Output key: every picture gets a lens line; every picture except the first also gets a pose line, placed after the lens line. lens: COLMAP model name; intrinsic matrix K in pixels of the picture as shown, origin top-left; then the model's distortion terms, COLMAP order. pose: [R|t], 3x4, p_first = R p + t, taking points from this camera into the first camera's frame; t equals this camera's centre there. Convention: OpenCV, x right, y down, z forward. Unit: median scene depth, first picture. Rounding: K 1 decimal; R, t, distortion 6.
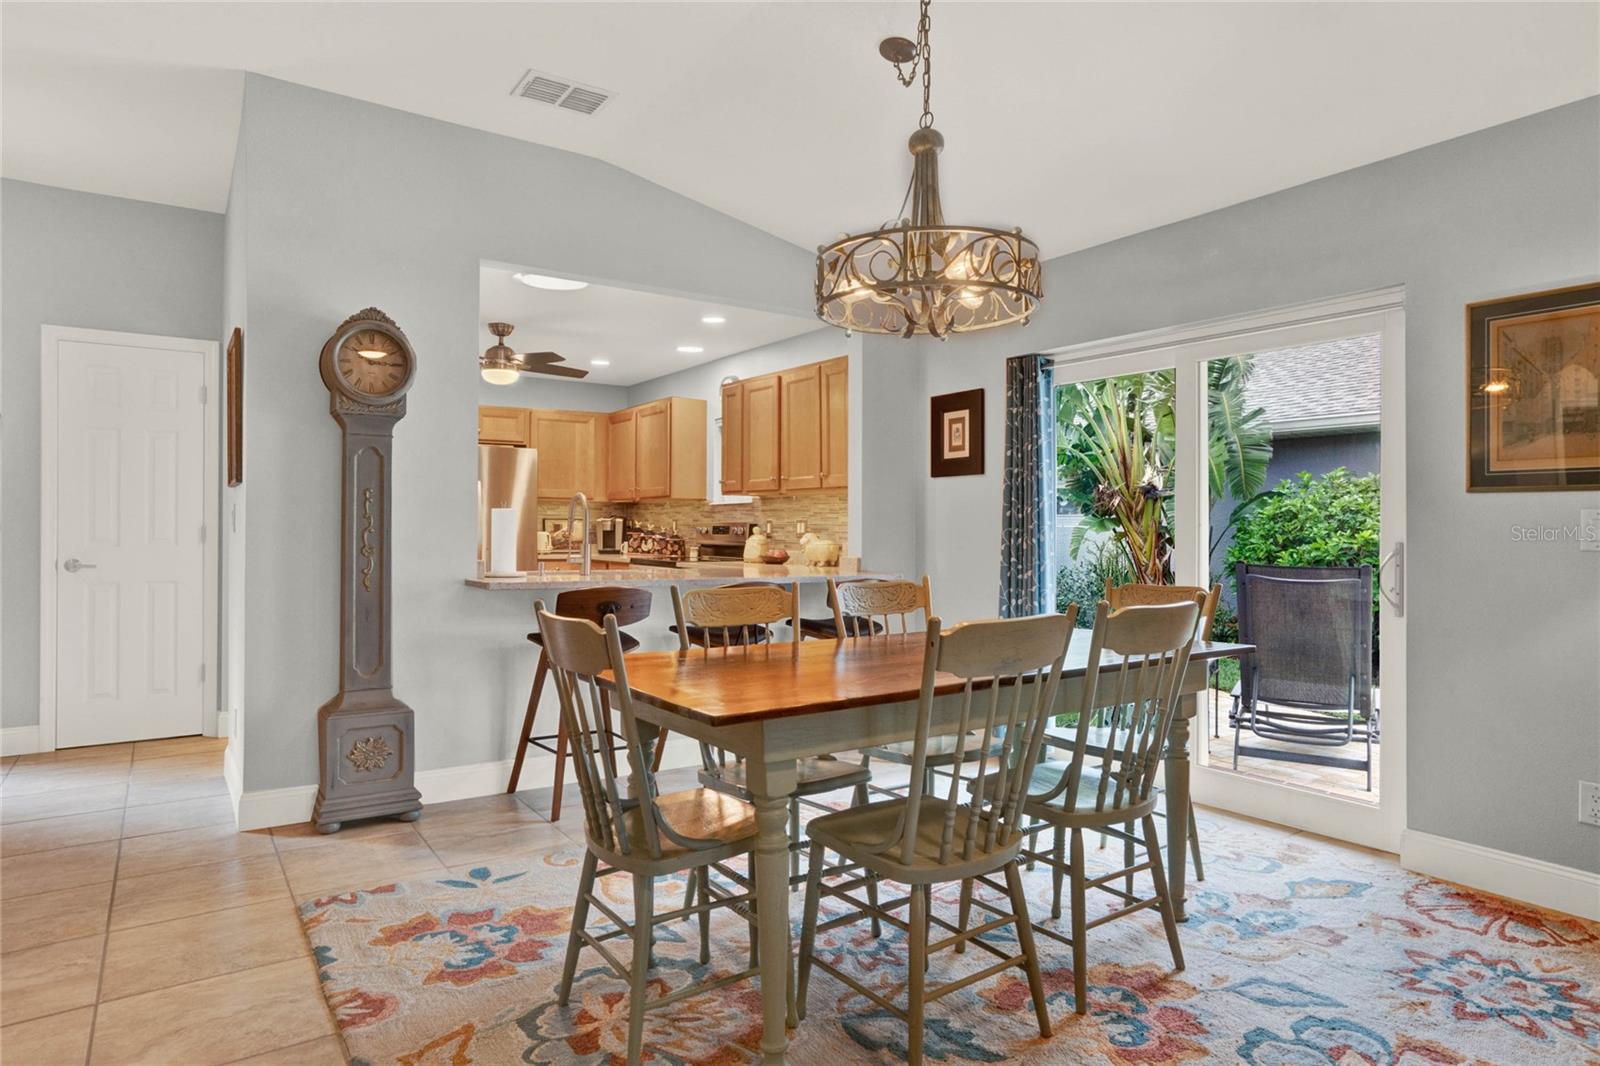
lens RADIAL K [[954.1, 0, 788.4], [0, 954.1, 525.8], [0, 0, 1]] dist [-0.035004, 0.022699]
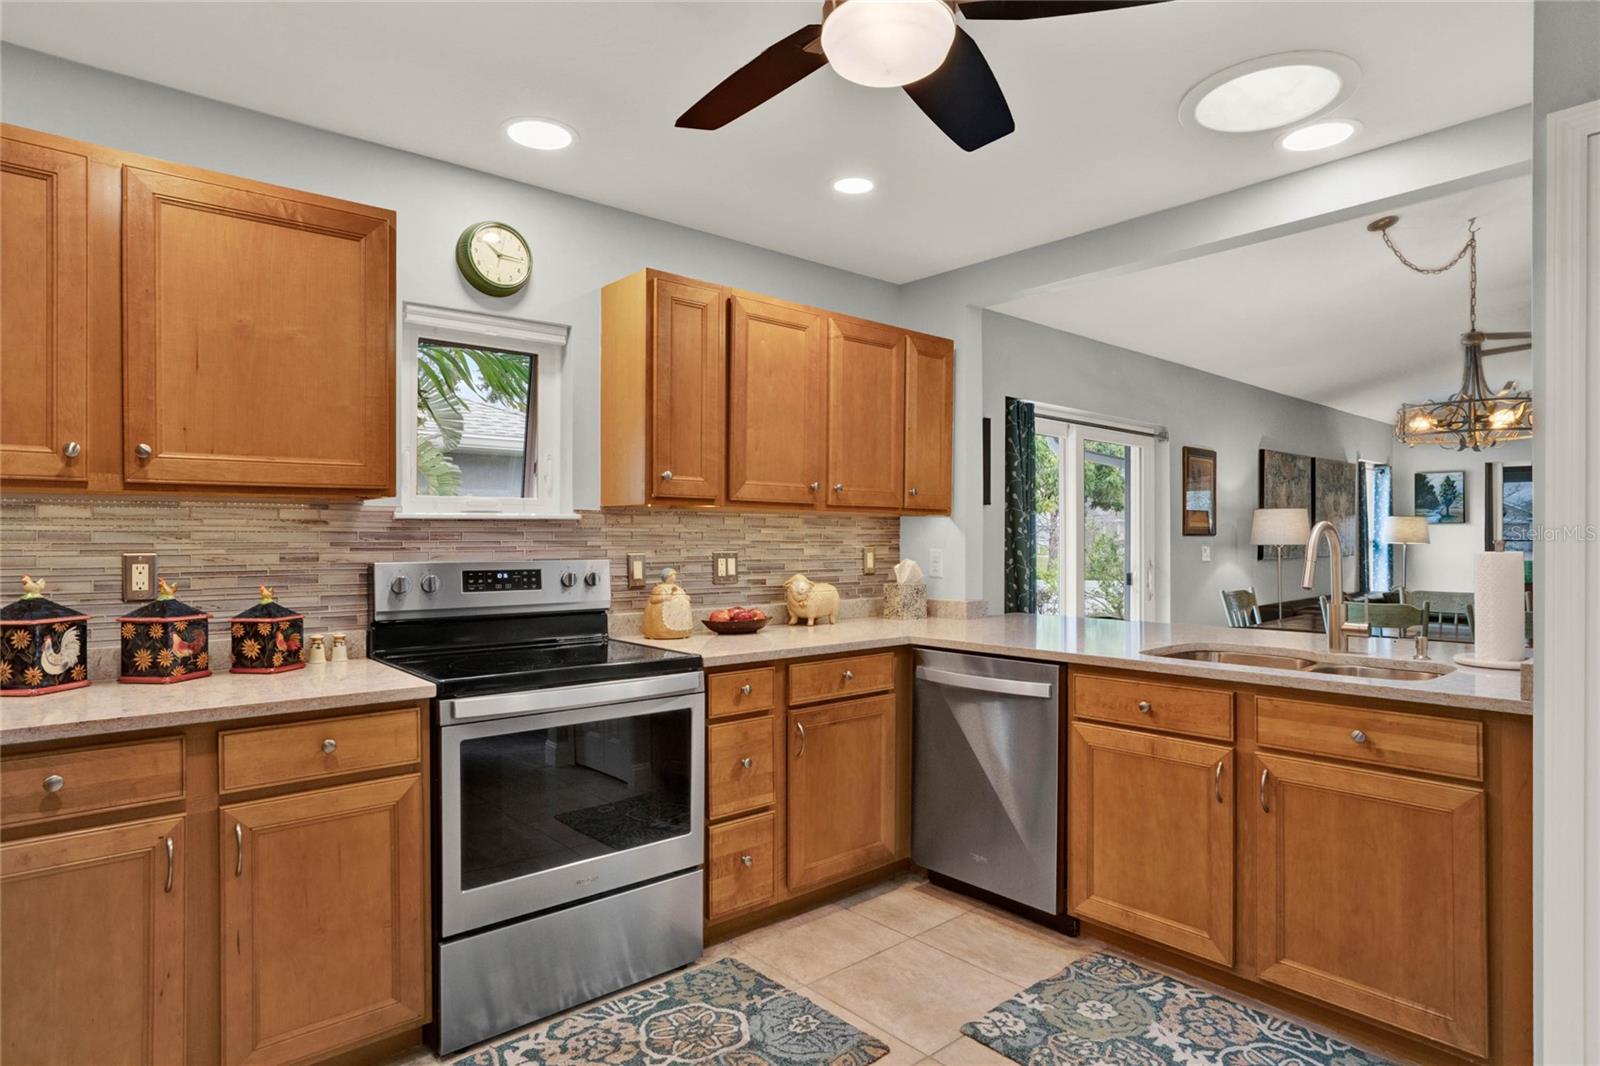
lens RADIAL K [[859.5, 0, 791.3], [0, 859.5, 536.0], [0, 0, 1]] dist [-0.032124, 0.013897]
pose [[-0.120933, -0.004253, 0.992652, -0.552707], [-0.002902, 0.999988, 0.003931, -0.020040], [-0.992656, -0.002406, -0.120944, 1.090304]]
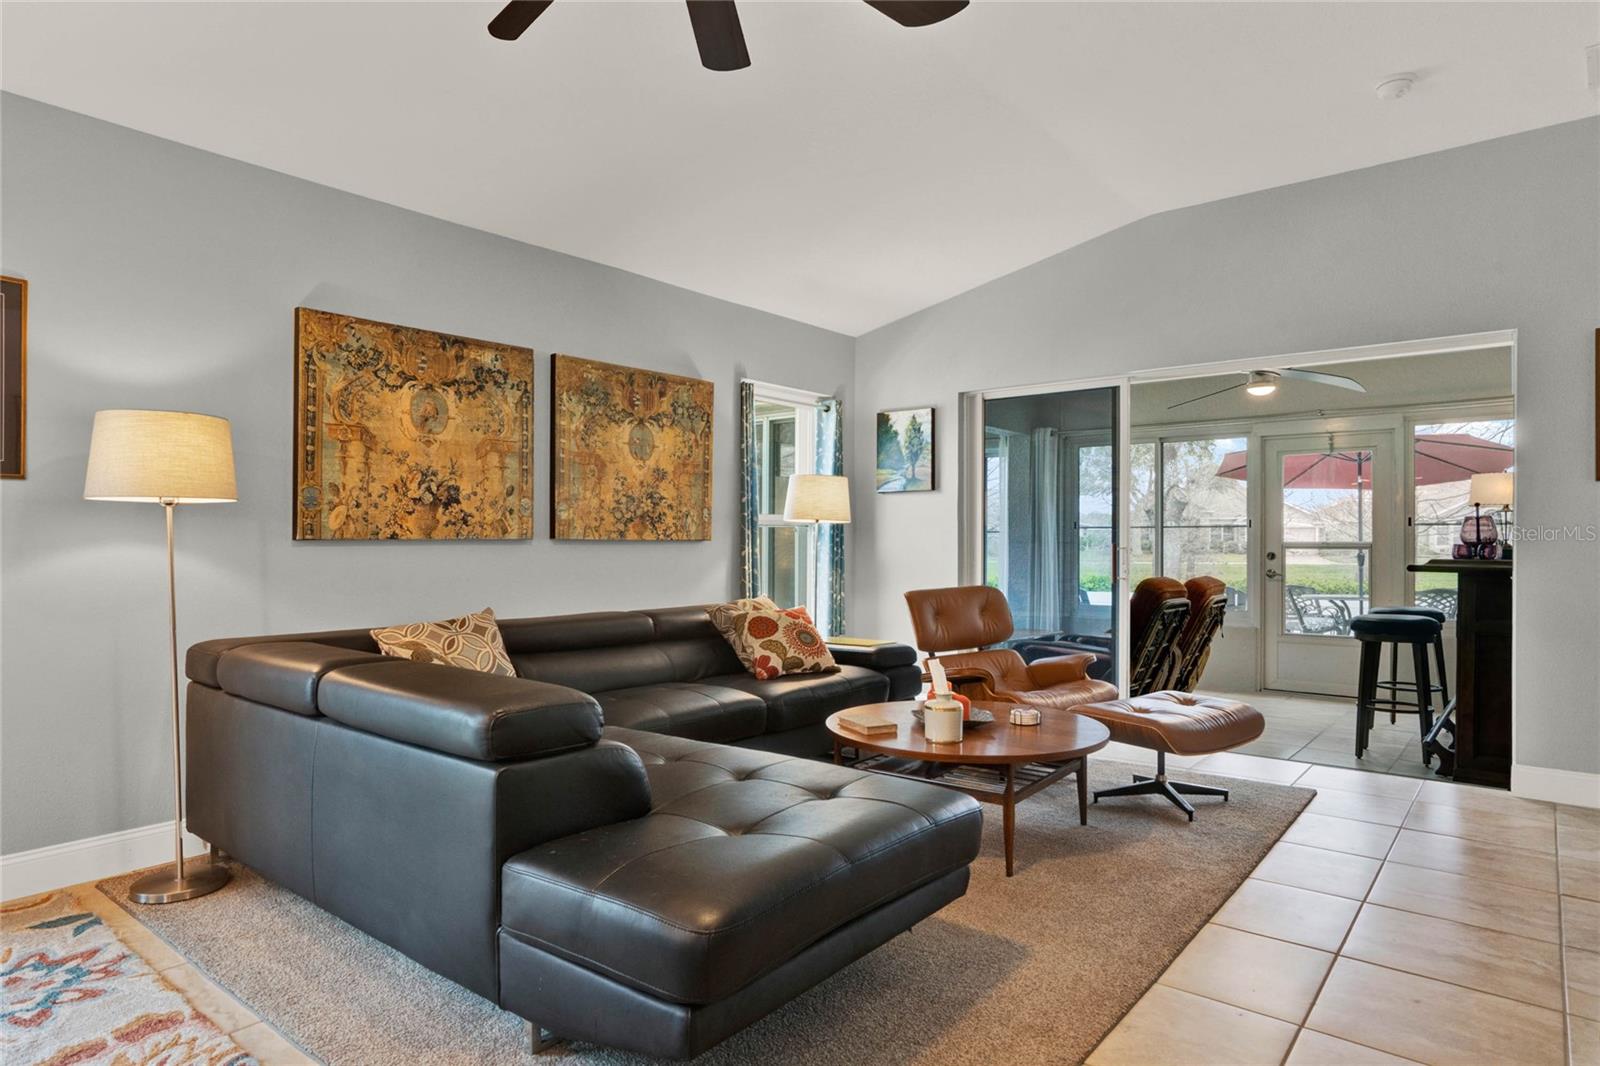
lens RADIAL K [[936.5, 0, 794.2], [0, 936.5, 540.5], [0, 0, 1]] dist [-0.000345, 0.001930]
pose [[-0.285006, -0.004652, 0.958515, -0.167153], [-0.005857, 0.999978, 0.003112, 0.009561], [-0.958508, -0.004727, -0.285027, 0.214335]]
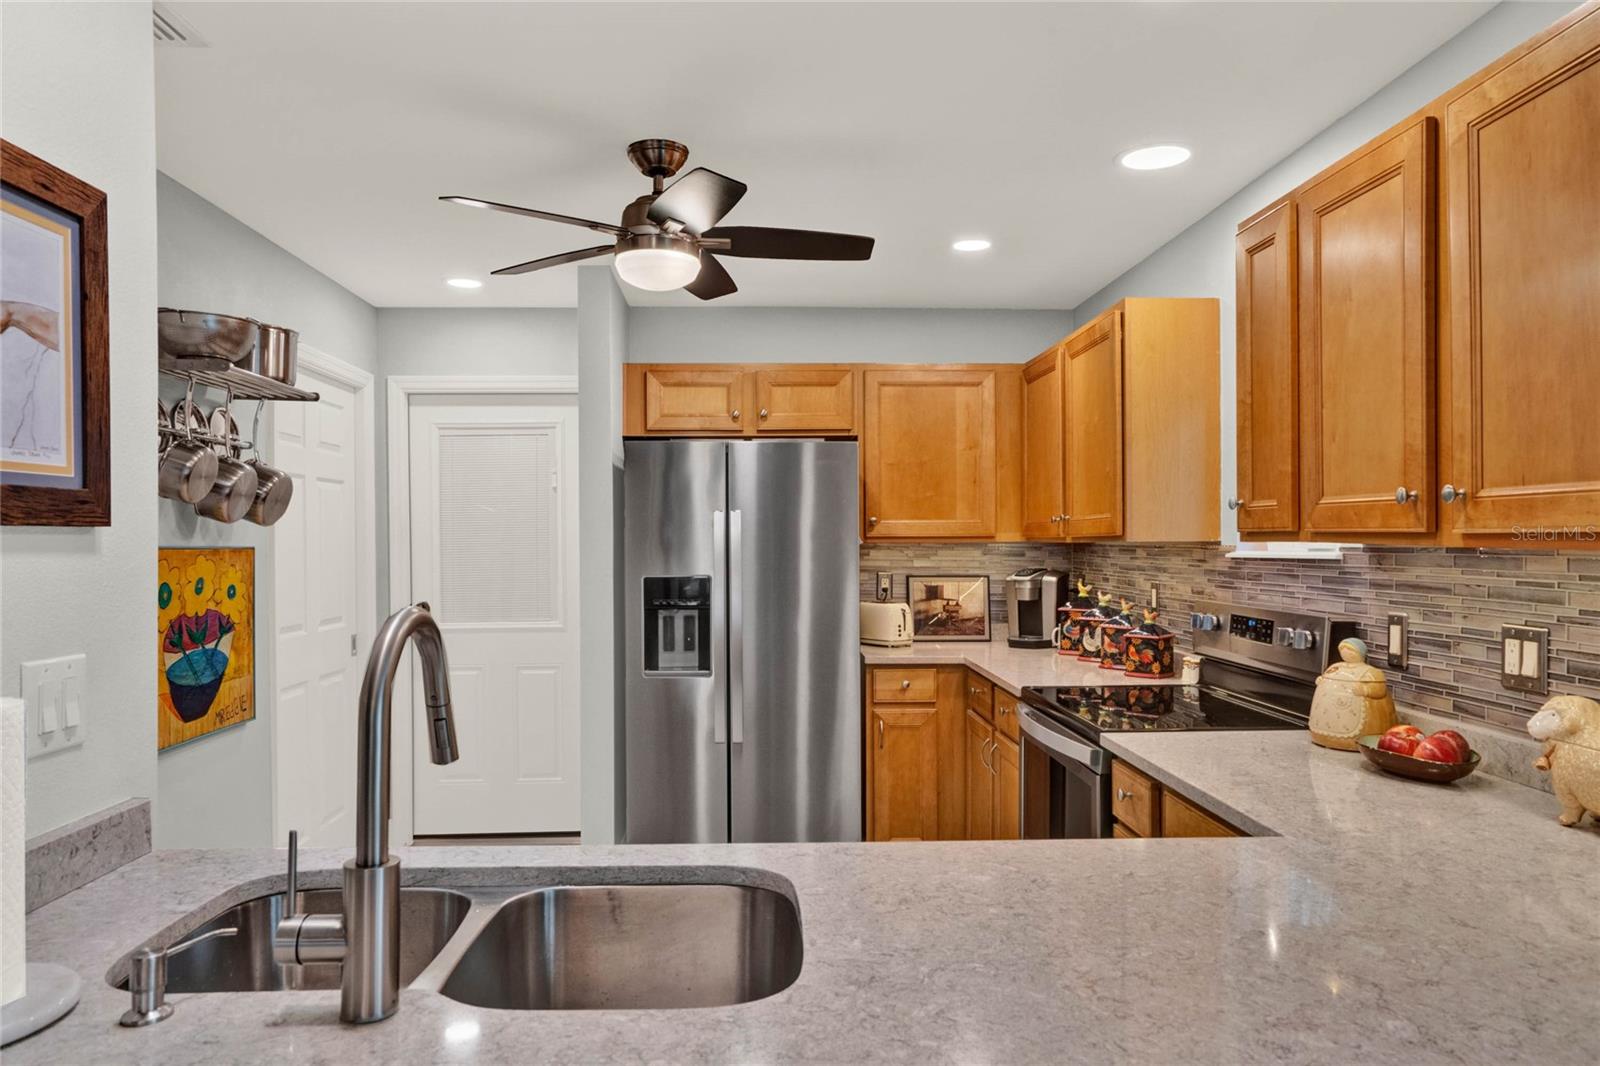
lens RADIAL K [[1062.4, 0, 800.5], [0, 1062.4, 528.4], [0, 0, 1]] dist [-0.003538, 0.008588]
pose [[0.859924, -0.014036, -0.510229, -0.010843], [0.008911, 0.999882, -0.012488, -0.037003], [0.510344, 0.006192, 0.859948, 0.649164]]
